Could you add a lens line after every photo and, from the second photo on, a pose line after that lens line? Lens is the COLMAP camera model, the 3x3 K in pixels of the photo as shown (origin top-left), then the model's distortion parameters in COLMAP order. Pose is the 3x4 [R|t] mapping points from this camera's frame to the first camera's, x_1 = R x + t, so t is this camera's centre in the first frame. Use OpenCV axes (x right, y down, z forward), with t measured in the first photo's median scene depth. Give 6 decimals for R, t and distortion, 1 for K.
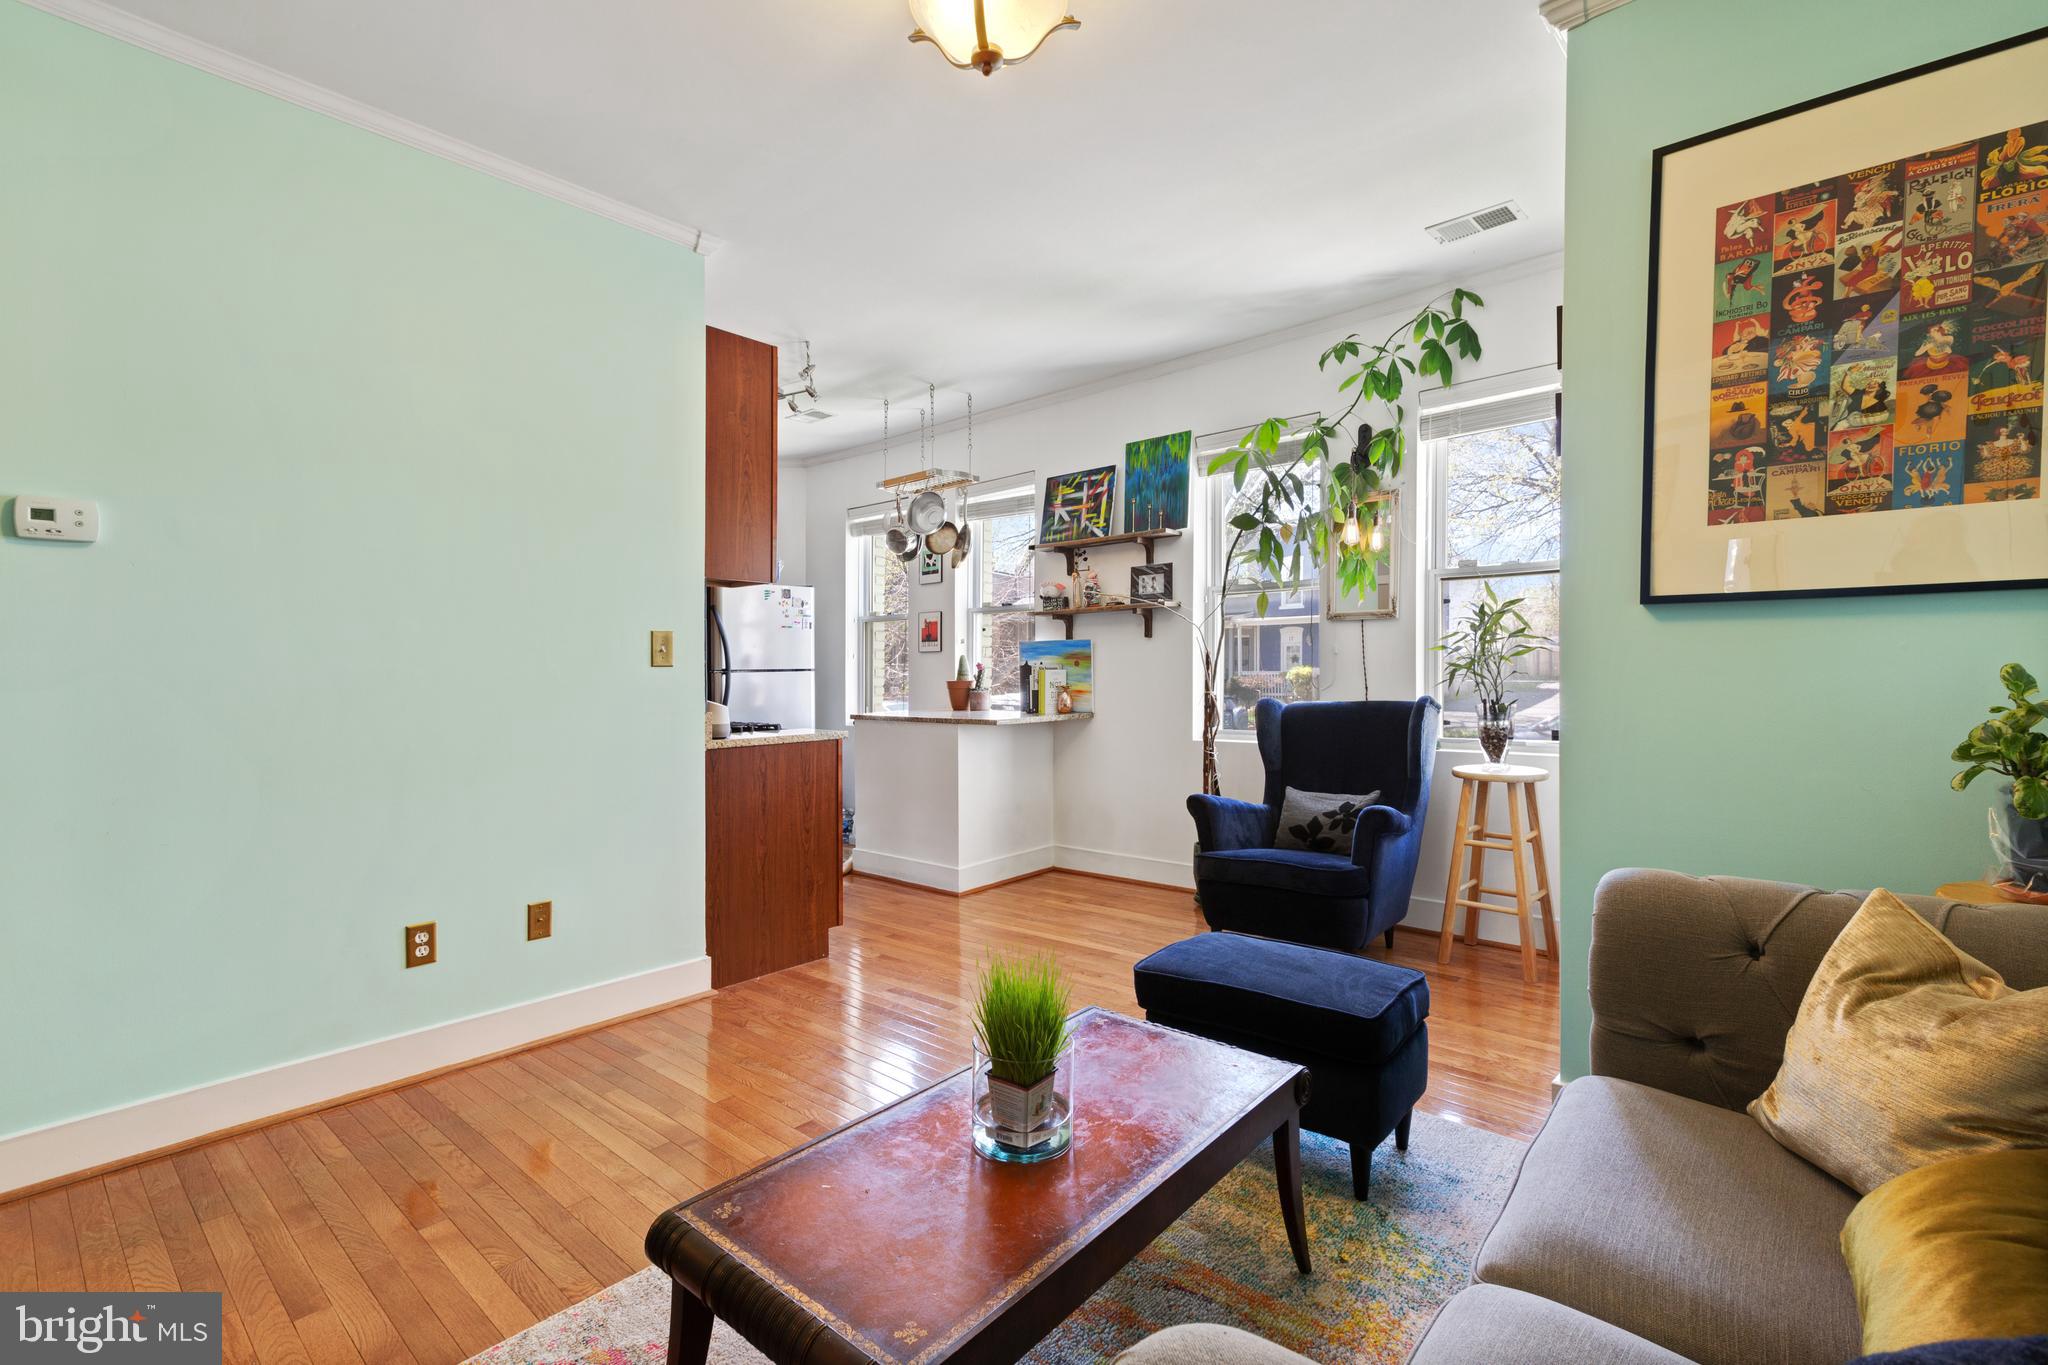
lens RADIAL K [[918.8, 0, 1021.6], [0, 918.8, 664.8], [0, 0, 1]] dist [0.000721, 0.000079]
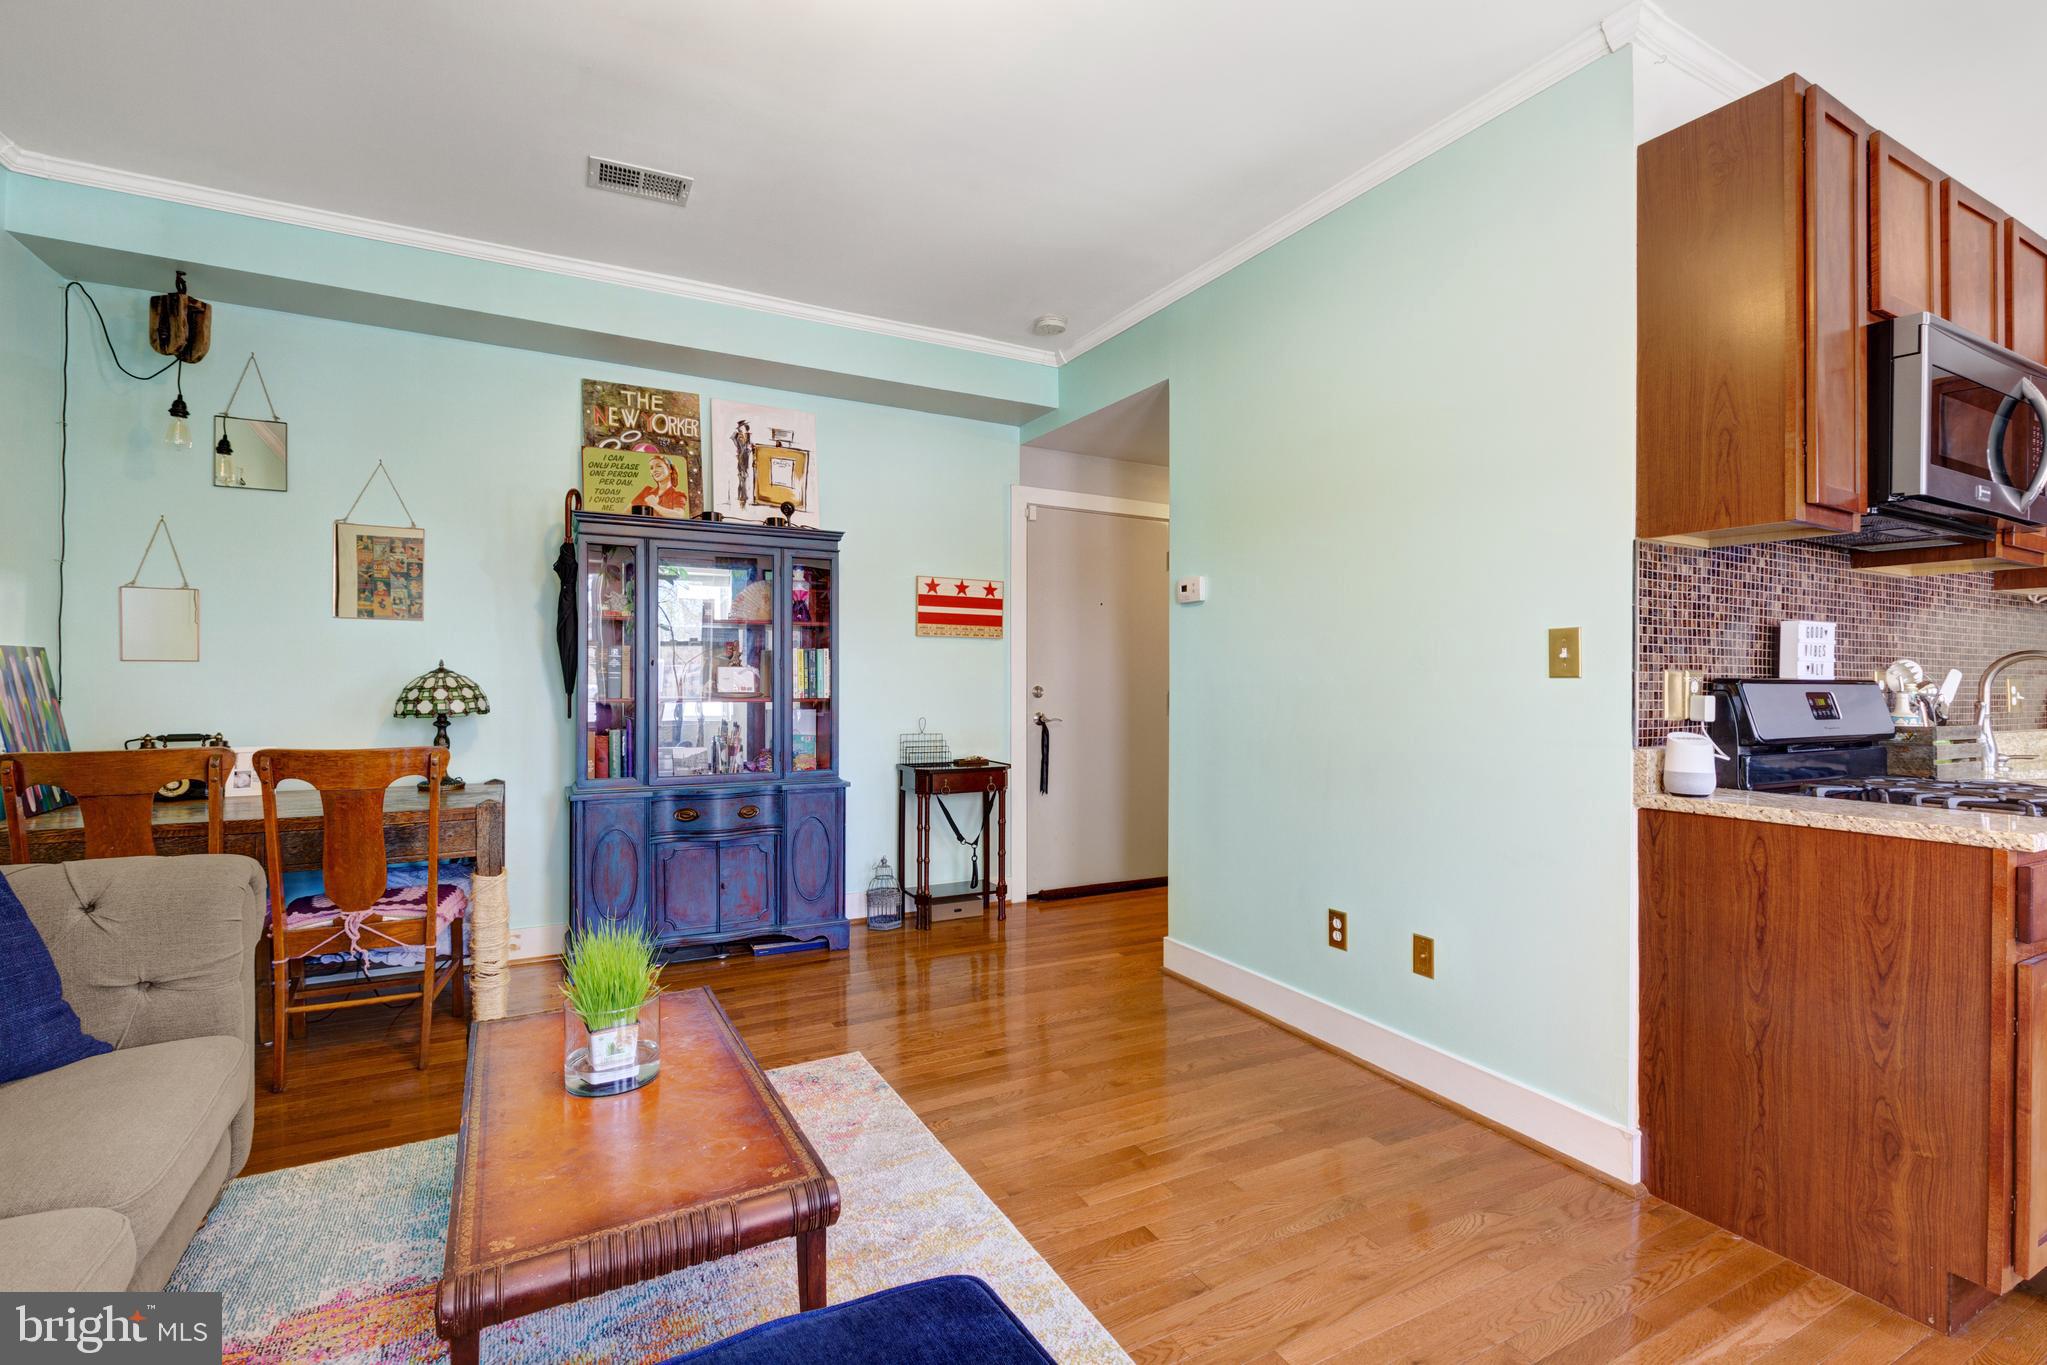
lens RADIAL K [[923.1, 0, 1021.6], [0, 923.1, 673.5], [0, 0, 1]] dist [-0.001666, -0.000562]
pose [[-0.346888, -0.000169, -0.937907, 0.306746], [0.003645, 0.999992, -0.001528, -0.001331], [0.937900, -0.003949, -0.346884, 0.613991]]
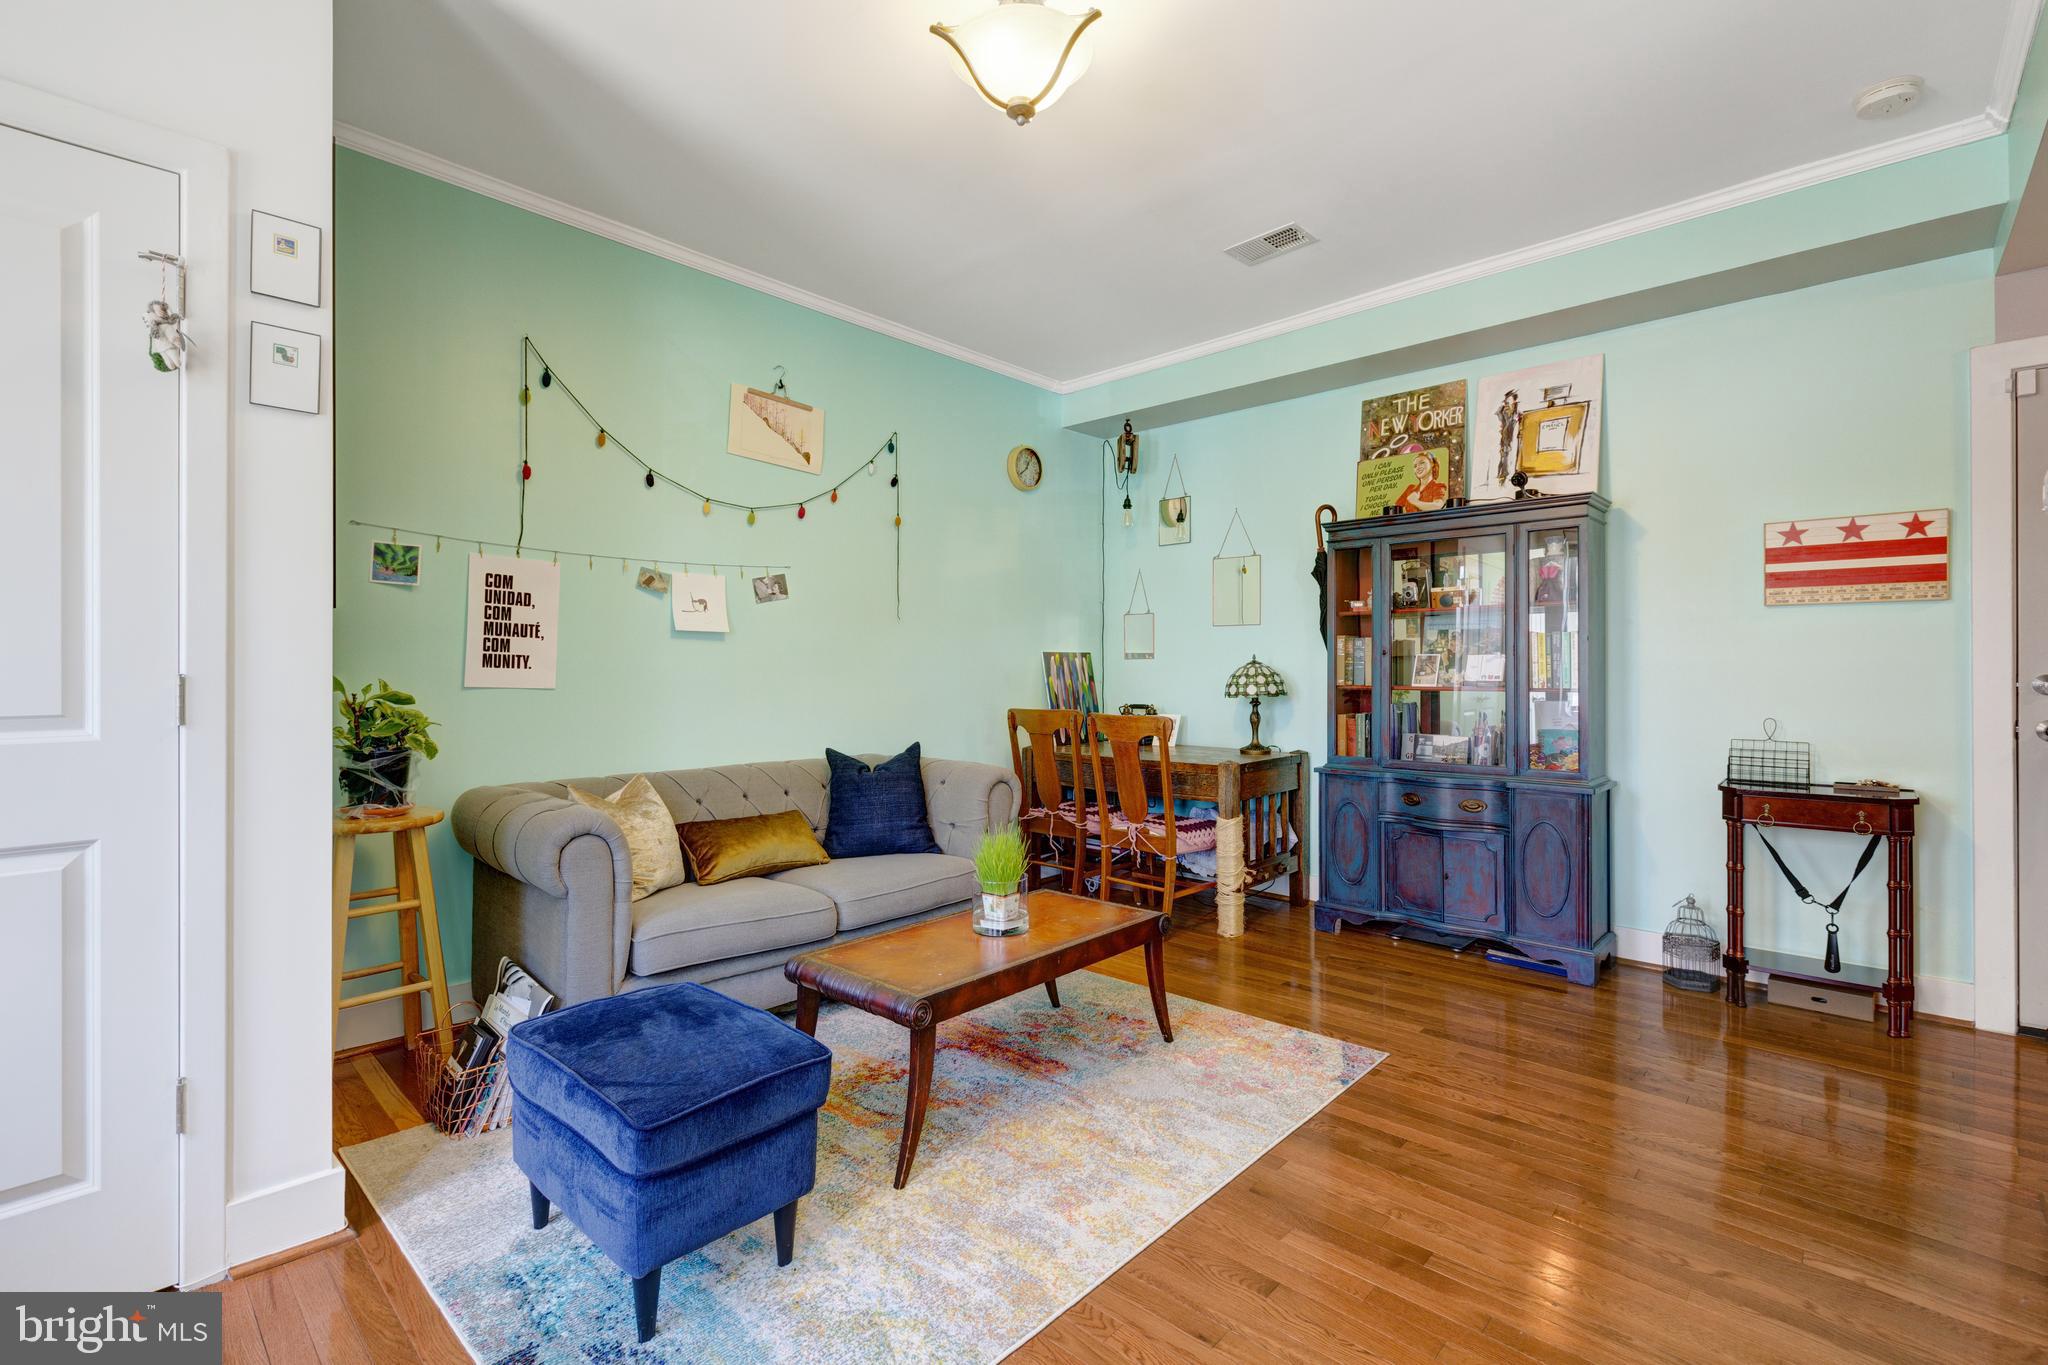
lens RADIAL K [[918.8, 0, 1021.6], [0, 918.8, 664.8], [0, 0, 1]] dist [0.000721, 0.000079]
pose [[-0.999266, 0.010504, 0.036845, -0.031302], [0.010093, 0.999885, -0.011302, 0.004829], [-0.036960, -0.010921, -0.999257, 0.905657]]
